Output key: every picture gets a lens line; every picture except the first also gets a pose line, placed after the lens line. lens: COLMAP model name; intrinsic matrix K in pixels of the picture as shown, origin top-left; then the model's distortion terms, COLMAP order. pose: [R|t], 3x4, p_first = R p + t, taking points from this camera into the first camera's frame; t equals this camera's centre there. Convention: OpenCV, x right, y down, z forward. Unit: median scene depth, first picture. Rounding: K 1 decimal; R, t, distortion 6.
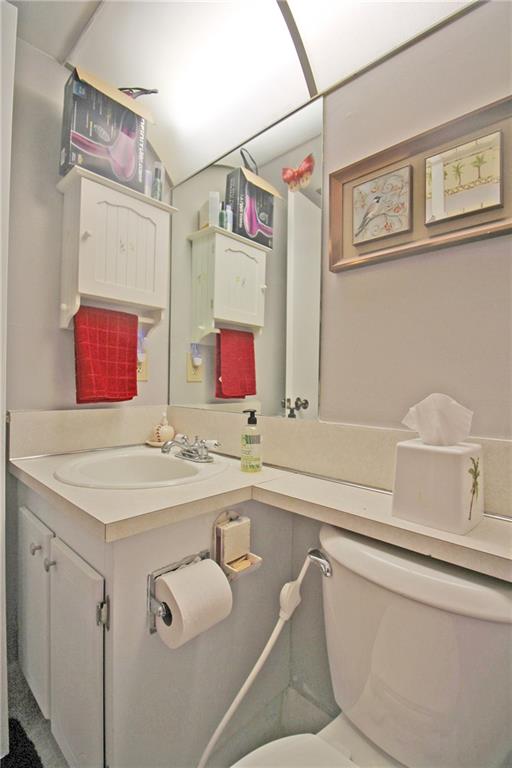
lens RADIAL K [[358.6, 0, 268.6], [0, 358.6, 387.8], [0, 0, 1]] dist [0.003443, -0.014107]
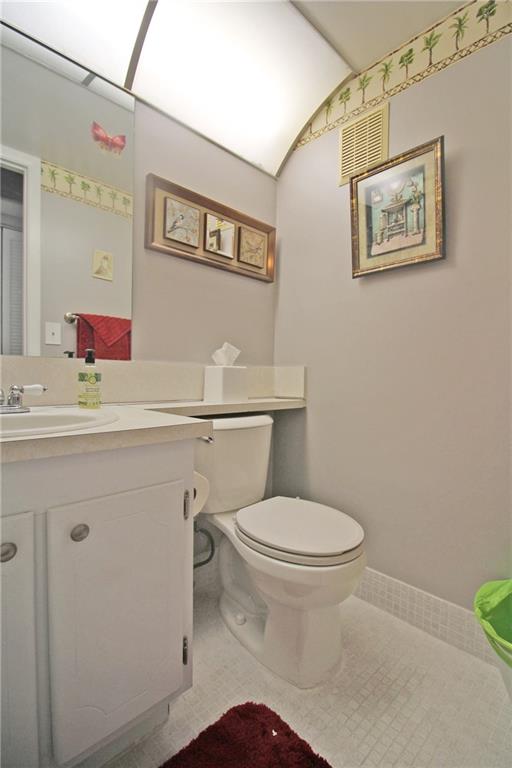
lens RADIAL K [[358.6, 0, 268.6], [0, 358.6, 387.8], [0, 0, 1]] dist [0.003443, -0.014107]
pose [[0.047410, -0.054367, 0.997395, -1.234893], [-0.017504, 0.998319, 0.055250, 0.124463], [-0.998722, -0.020078, 0.046378, 0.507783]]
